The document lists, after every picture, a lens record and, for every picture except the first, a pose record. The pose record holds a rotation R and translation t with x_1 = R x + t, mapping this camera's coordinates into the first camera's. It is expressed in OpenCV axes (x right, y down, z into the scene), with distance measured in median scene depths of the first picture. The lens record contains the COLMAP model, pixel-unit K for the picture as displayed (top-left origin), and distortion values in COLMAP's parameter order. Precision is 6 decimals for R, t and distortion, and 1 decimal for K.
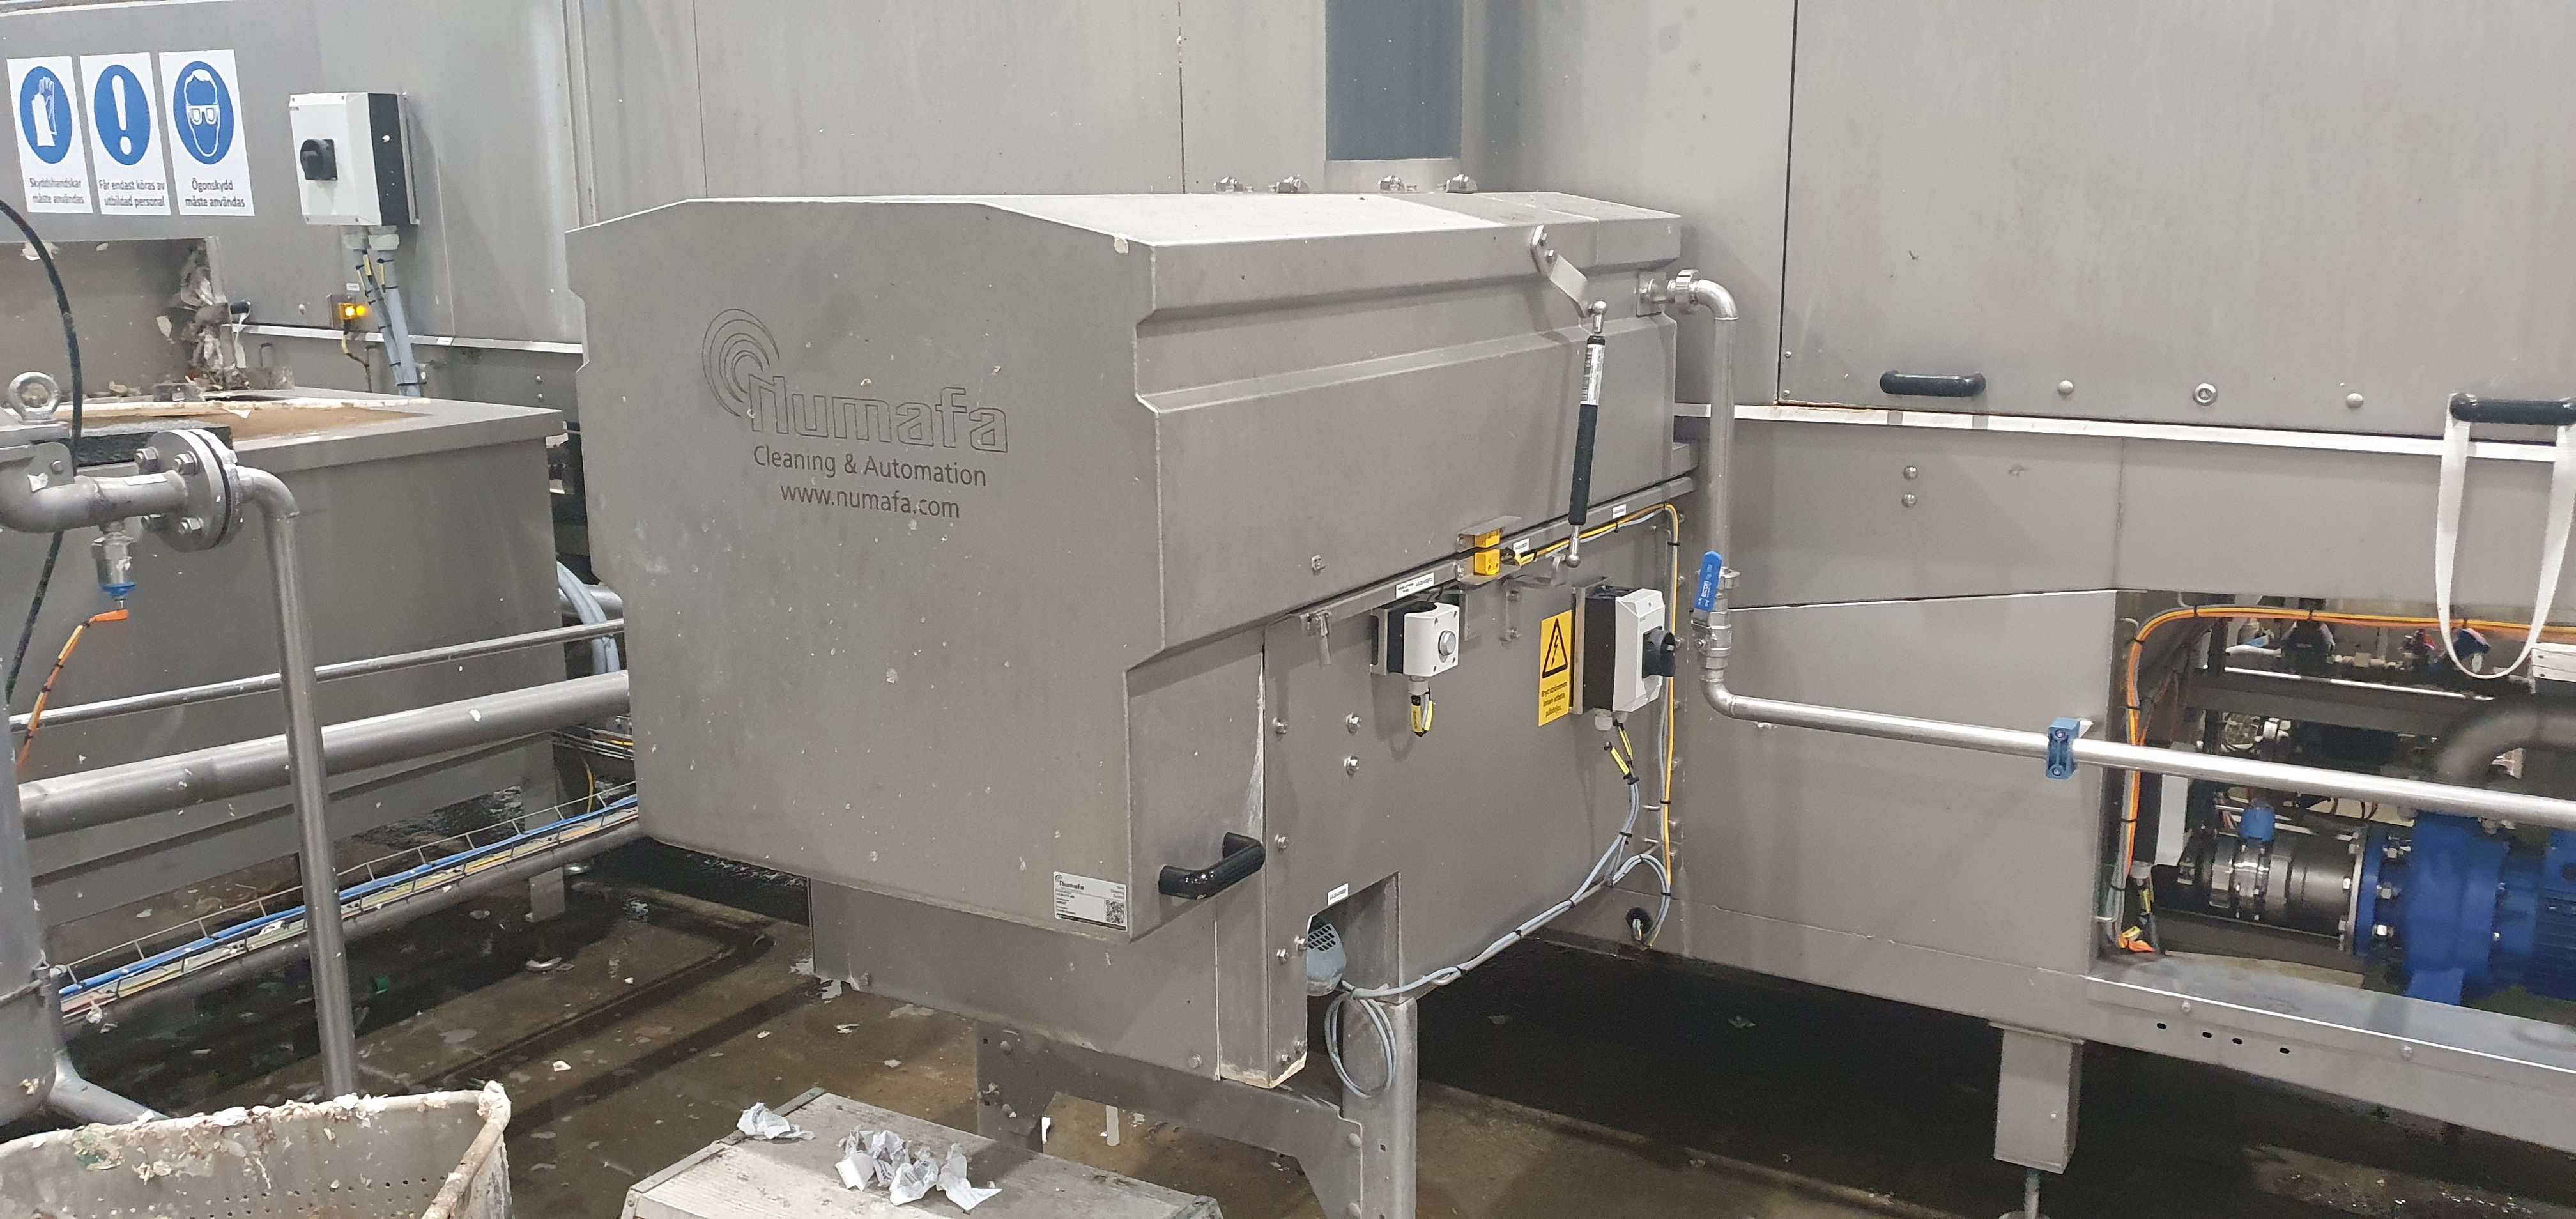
lens RADIAL K [[2021.8, 0, 1307.3], [0, 2021.8, 614.1], [0, 0, 1]] dist [0.081915, -0.116996]
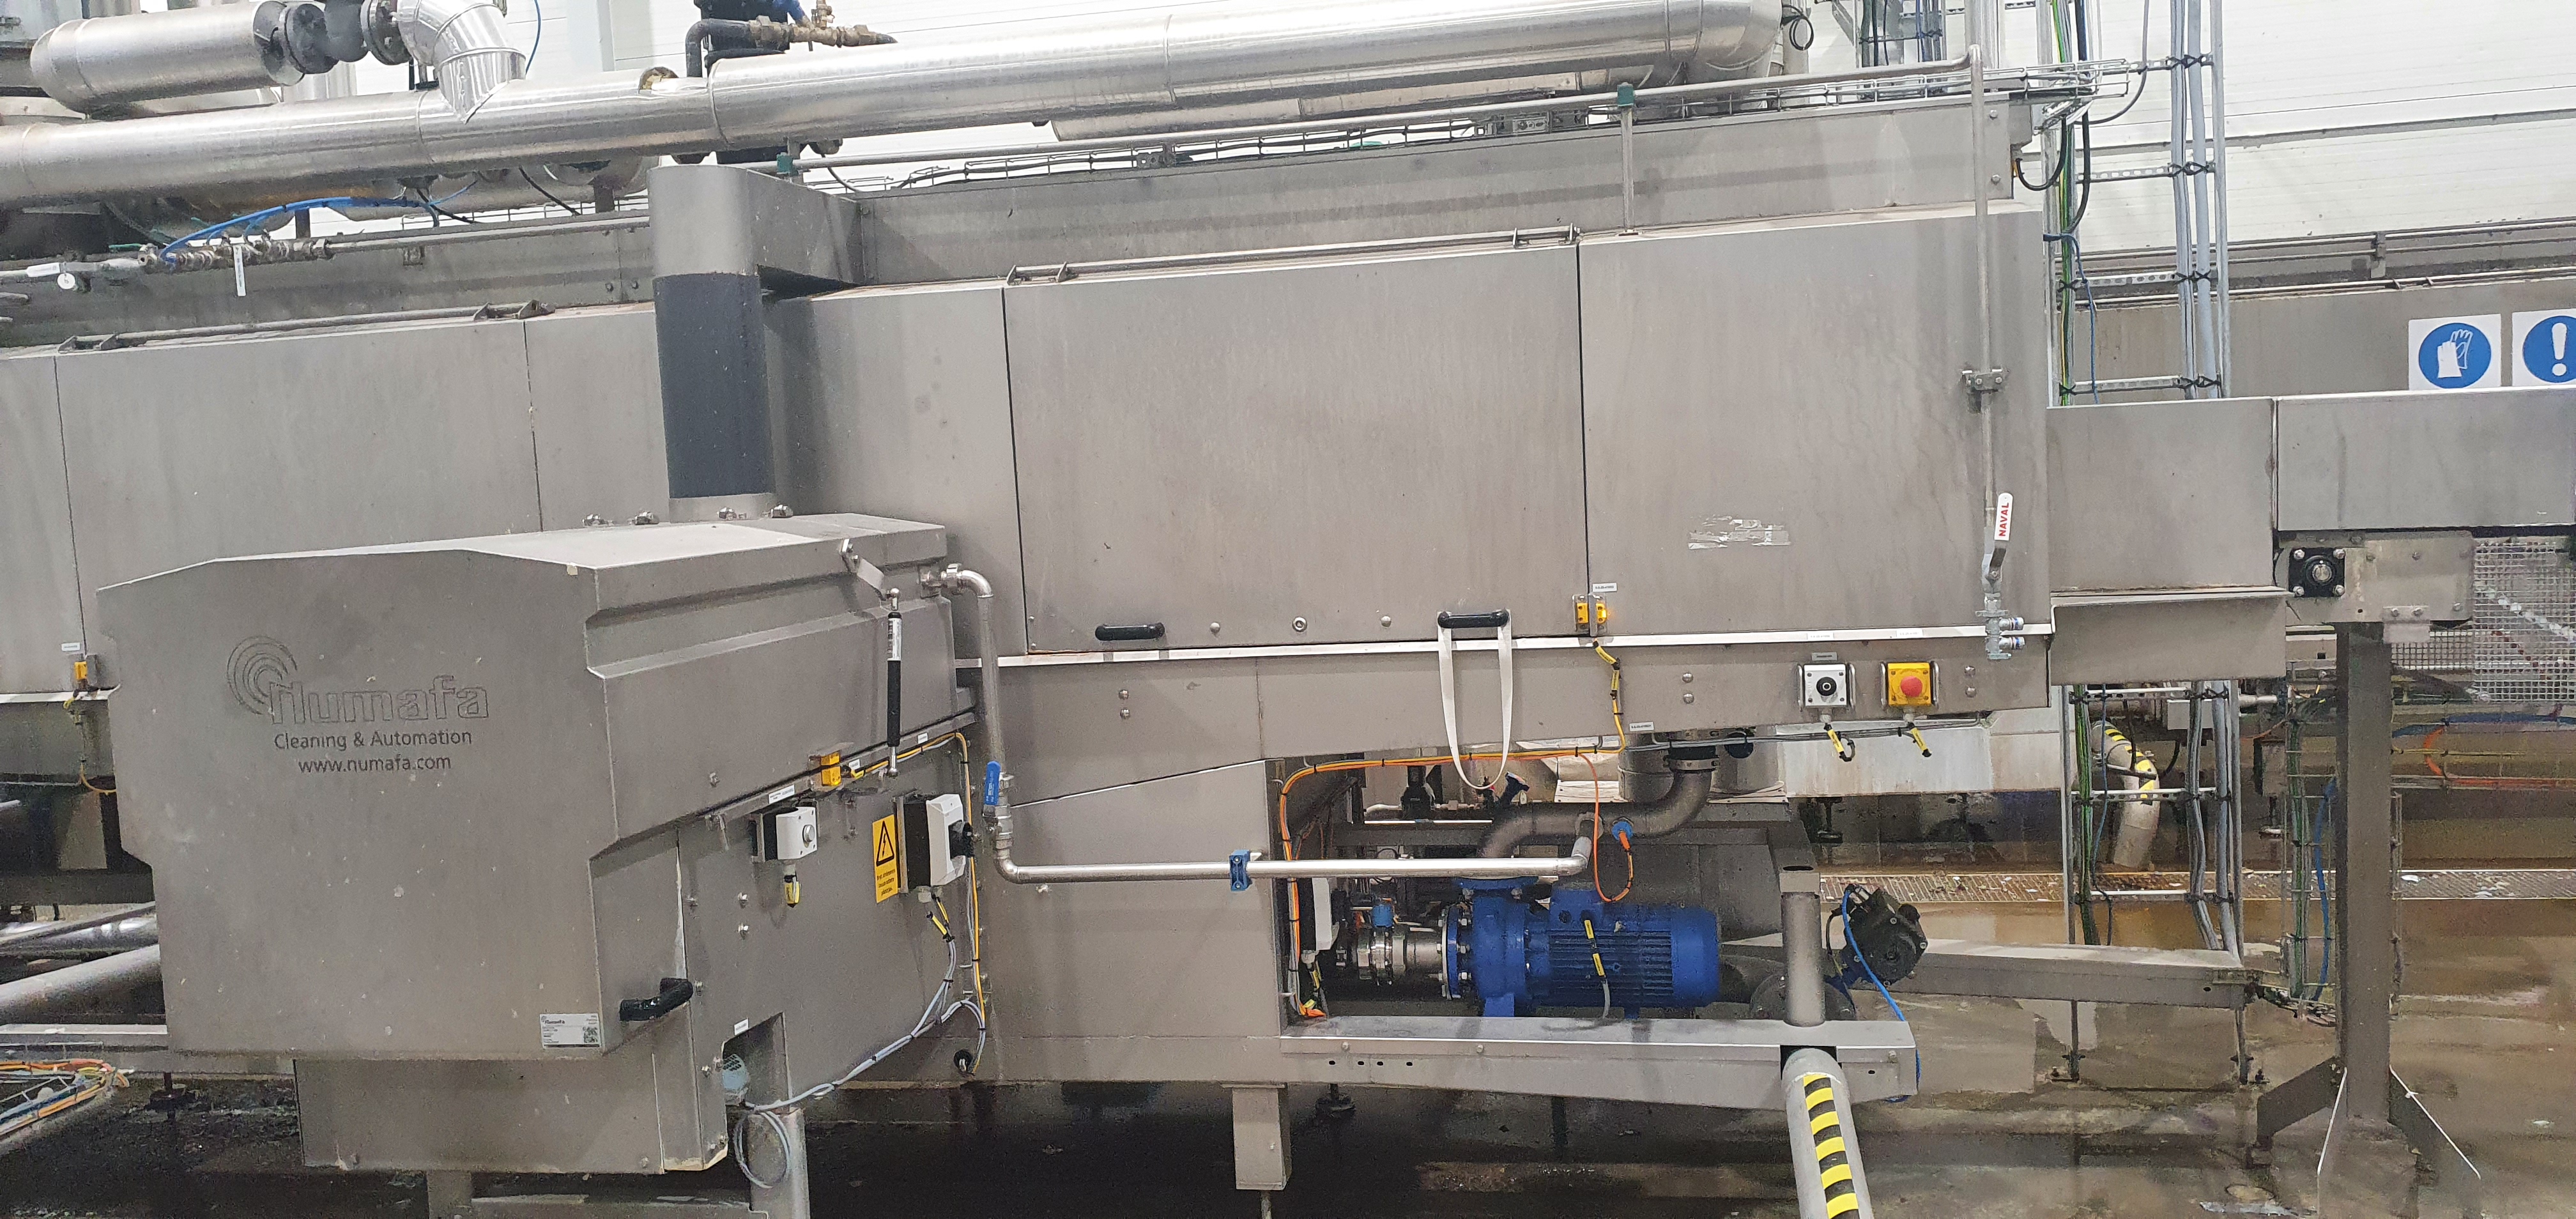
lens RADIAL K [[2021.8, 0, 1285.1], [0, 2021.8, 599.7], [0, 0, 1]] dist [0.081915, -0.116996]
pose [[0.940695, -0.068488, 0.332269, -0.066466], [0.117295, 0.984668, -0.129114, 0.064748], [-0.318332, 0.160431, 0.934305, -0.388256]]
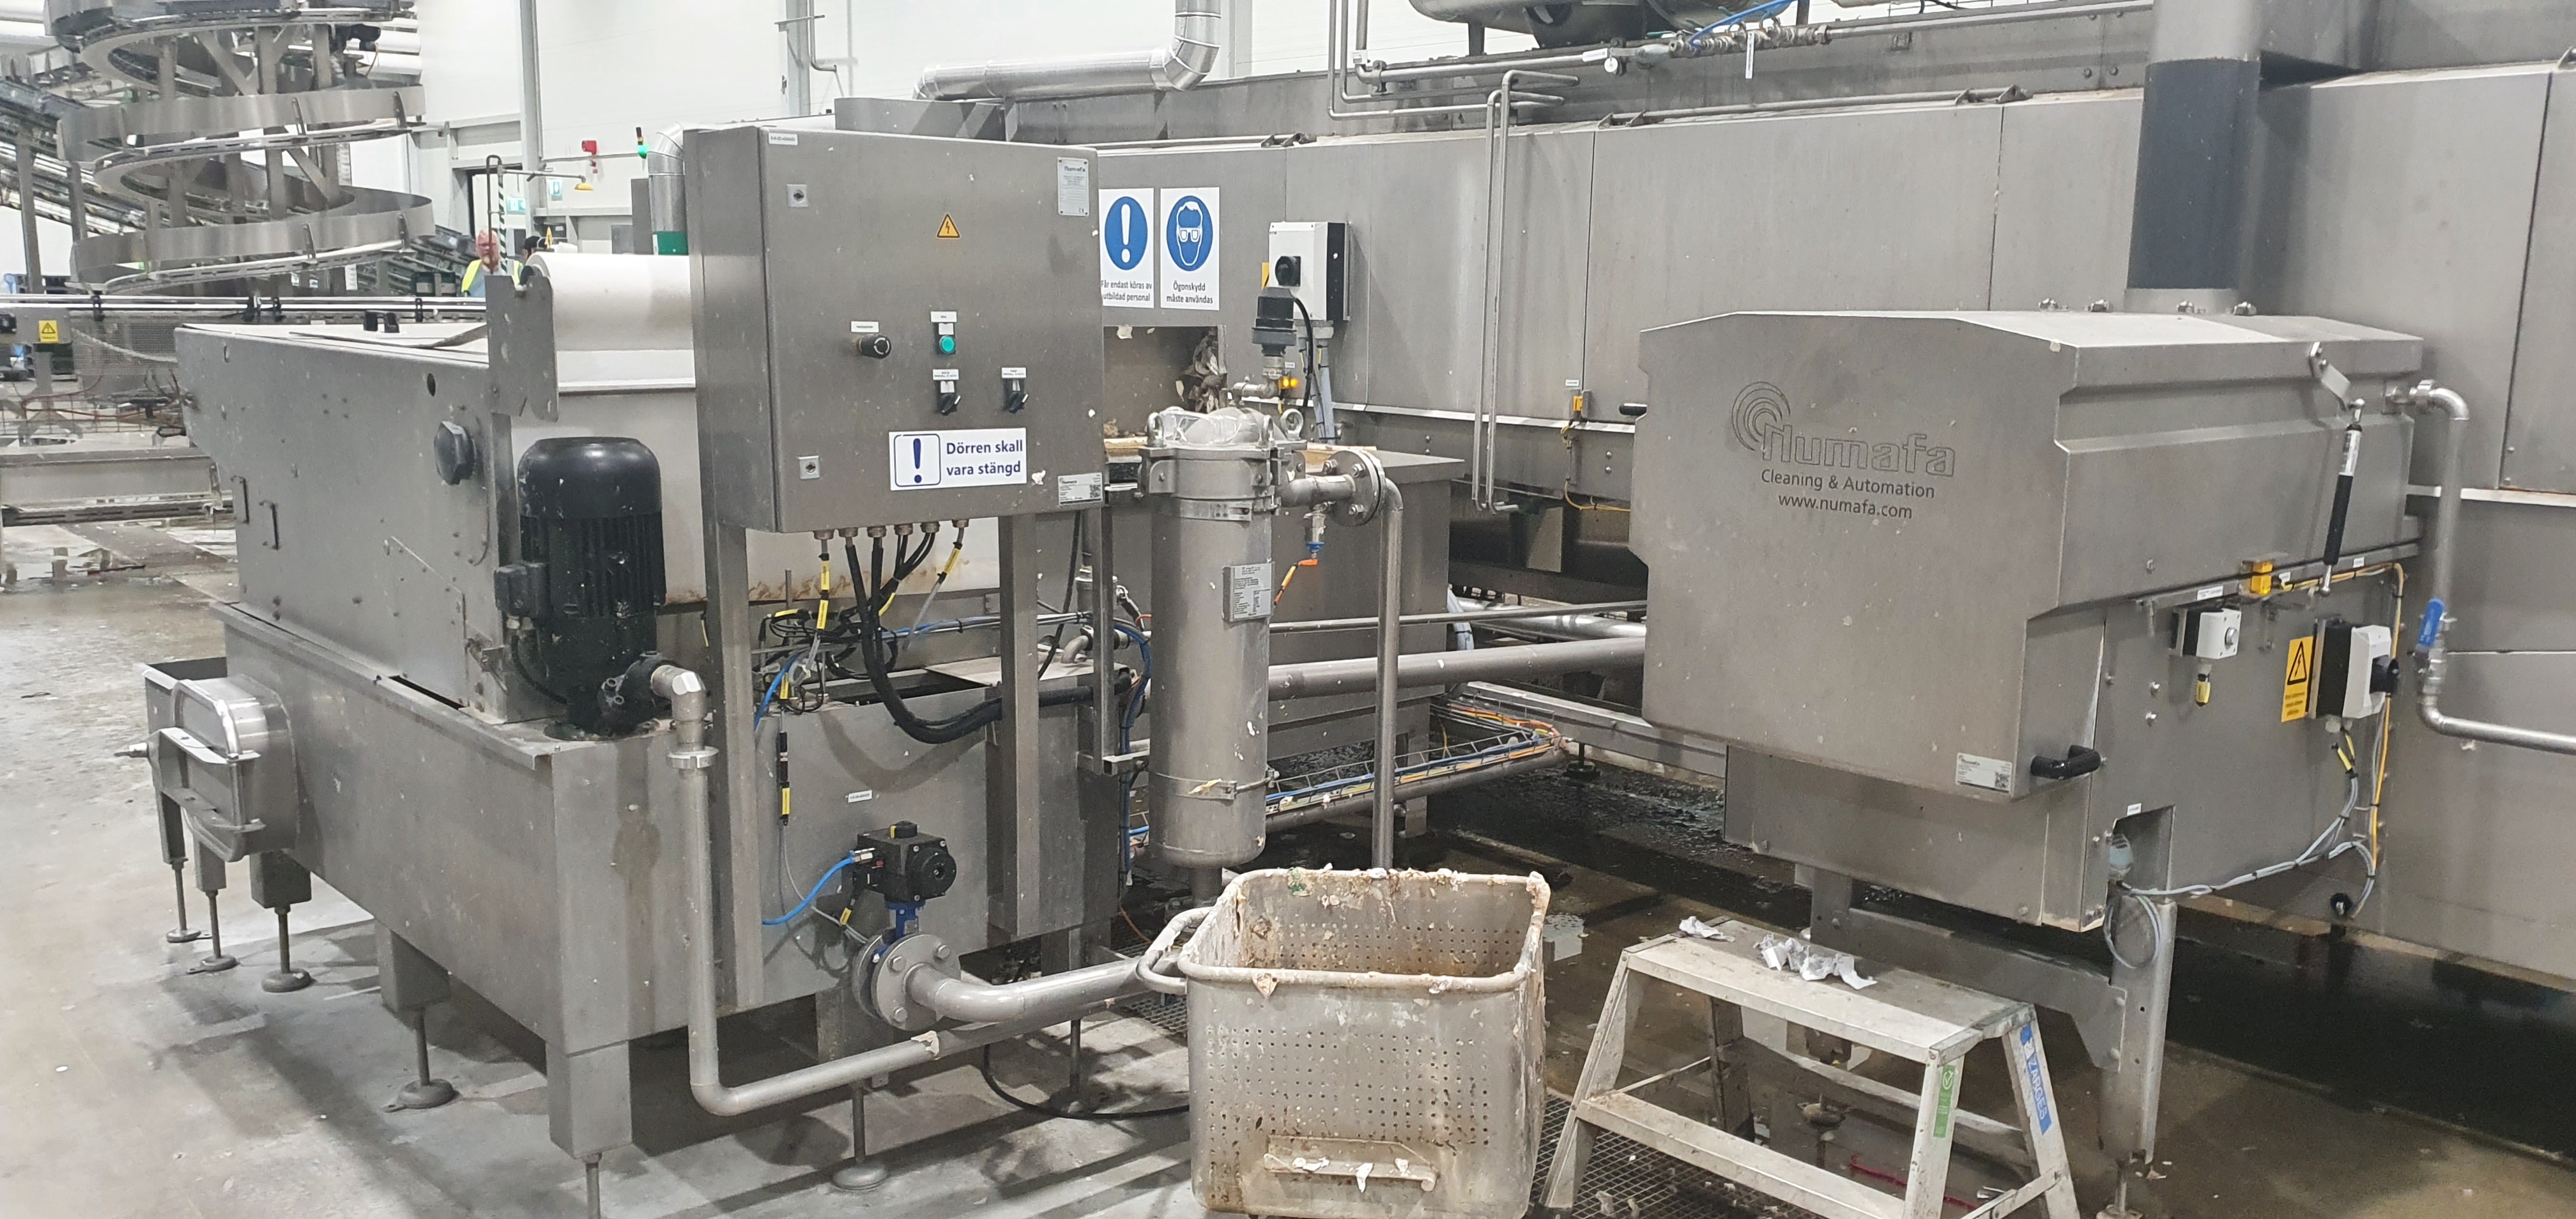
lens RADIAL K [[2021.8, 0, 1292.5], [0, 2021.8, 624.8], [0, 0, 1]] dist [0.081915, -0.116996]
pose [[0.958257, 0.070927, -0.276970, -0.137716], [-0.082789, 0.996074, -0.031356, 0.089163], [0.273659, 0.052977, 0.960367, -0.455924]]
